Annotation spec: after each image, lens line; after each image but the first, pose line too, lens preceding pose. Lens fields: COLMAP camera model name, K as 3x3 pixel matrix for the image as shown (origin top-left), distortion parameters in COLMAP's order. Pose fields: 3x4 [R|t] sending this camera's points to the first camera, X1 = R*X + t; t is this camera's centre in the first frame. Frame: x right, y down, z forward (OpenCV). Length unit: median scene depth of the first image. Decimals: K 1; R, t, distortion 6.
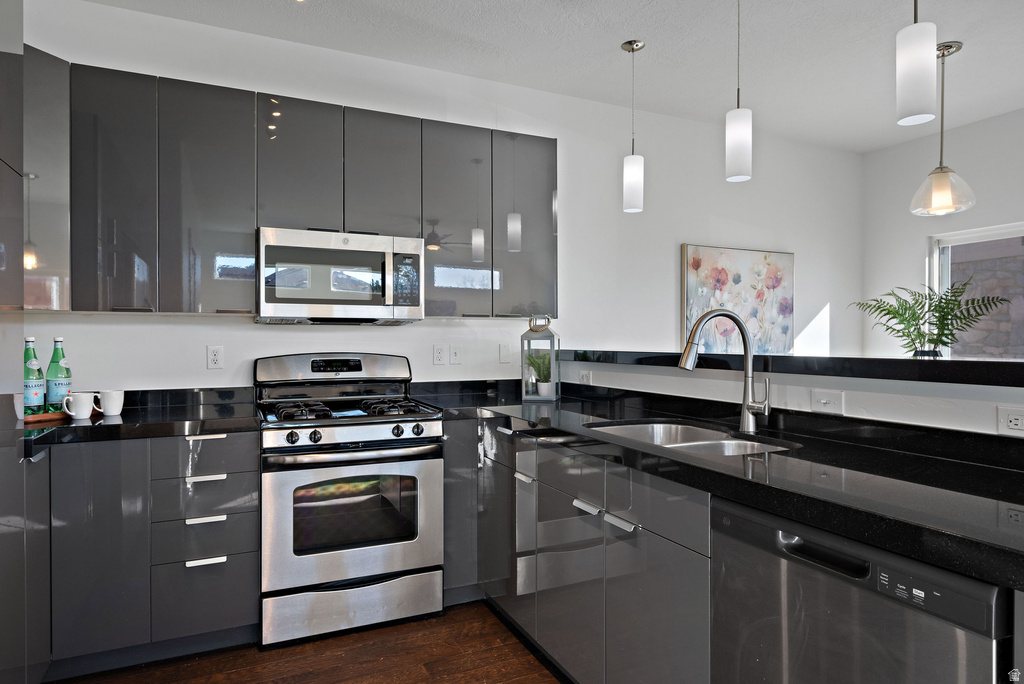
lens RADIAL K [[608.4, 0, 515.8], [0, 608.4, 340.9], [0, 0, 1]] dist [0.008237, 0.000032]
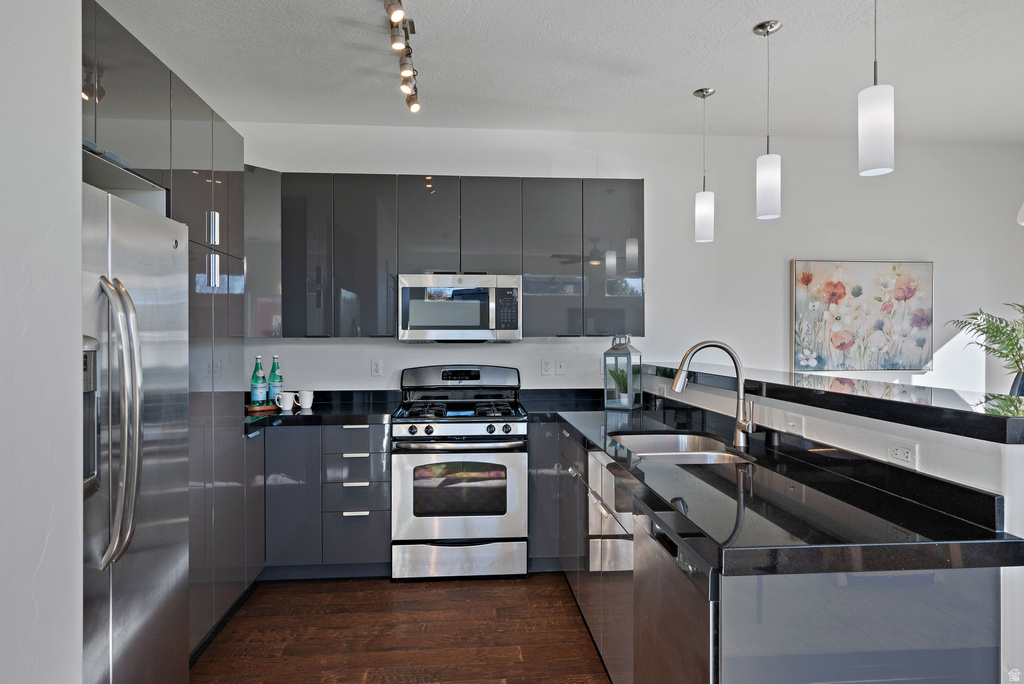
lens RADIAL K [[608.4, 0, 528.6], [0, 608.4, 335.0], [0, 0, 1]] dist [0.008237, 0.000032]
pose [[0.939845, -0.000773, -0.341599, 0.300371], [0.000423, 0.999999, -0.001098, -0.045925], [0.341600, 0.000887, 0.939845, -0.169824]]
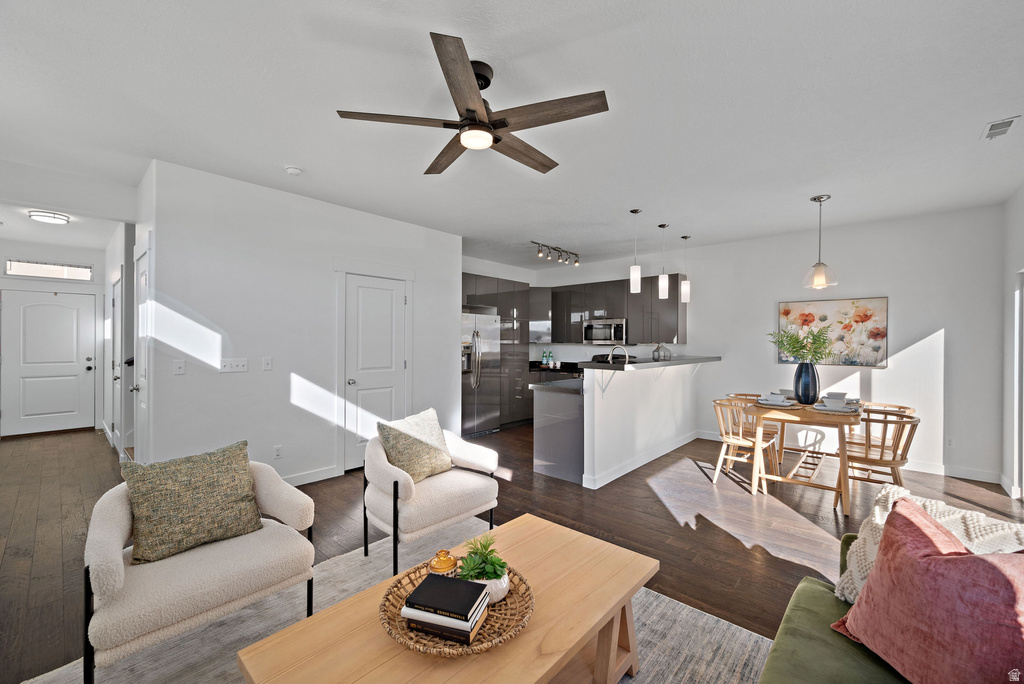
lens RADIAL K [[413.7, 0, 506.6], [0, 413.7, 342.4], [0, 0, 1]] dist [0.002211, -0.000022]
pose [[0.380539, 0.003274, -0.924759, 1.641643], [-0.006421, 0.999979, 0.000898, -0.045512], [0.924743, 0.005596, 0.380552, -0.378255]]
